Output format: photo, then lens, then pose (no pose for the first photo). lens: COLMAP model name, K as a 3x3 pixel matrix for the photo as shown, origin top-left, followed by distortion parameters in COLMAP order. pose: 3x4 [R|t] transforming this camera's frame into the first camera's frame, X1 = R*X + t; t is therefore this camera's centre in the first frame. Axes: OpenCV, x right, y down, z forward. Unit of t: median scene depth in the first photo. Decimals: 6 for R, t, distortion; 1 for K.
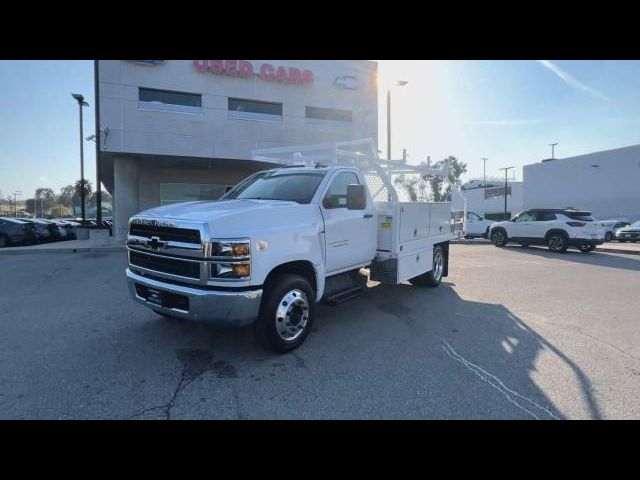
lens RADIAL K [[367.0, 0, 319.2], [0, 367.0, 235.7], [0, 0, 1]] dist [0.000708, 0.000047]
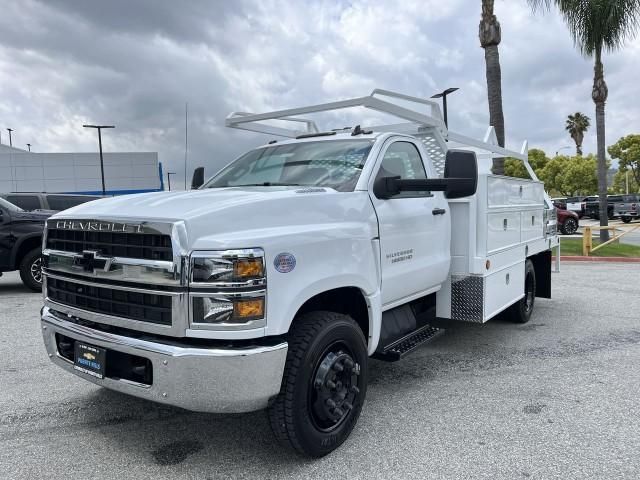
lens RADIAL K [[480.7, 0, 320.2], [0, 480.7, 238.8], [0, 0, 1]] dist [0.036235, 0.000361]
pose [[0.999803, -0.019543, 0.003387, -0.084304], [0.019617, 0.999536, -0.023291, 0.008218], [-0.002931, 0.023353, 0.999723, 0.224678]]
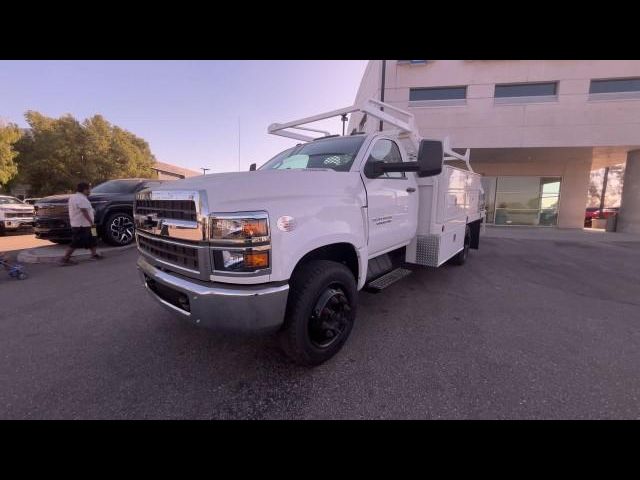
lens RADIAL K [[256.0, 0, 316.1], [0, 256.0, 240.9], [0, 0, 1]] dist [-0.000443, -0.000065]
pose [[0.995882, -0.007918, -0.090317, -0.047785], [0.015035, 0.996809, 0.078400, 0.019407], [0.089408, -0.079435, 0.992822, 0.427326]]
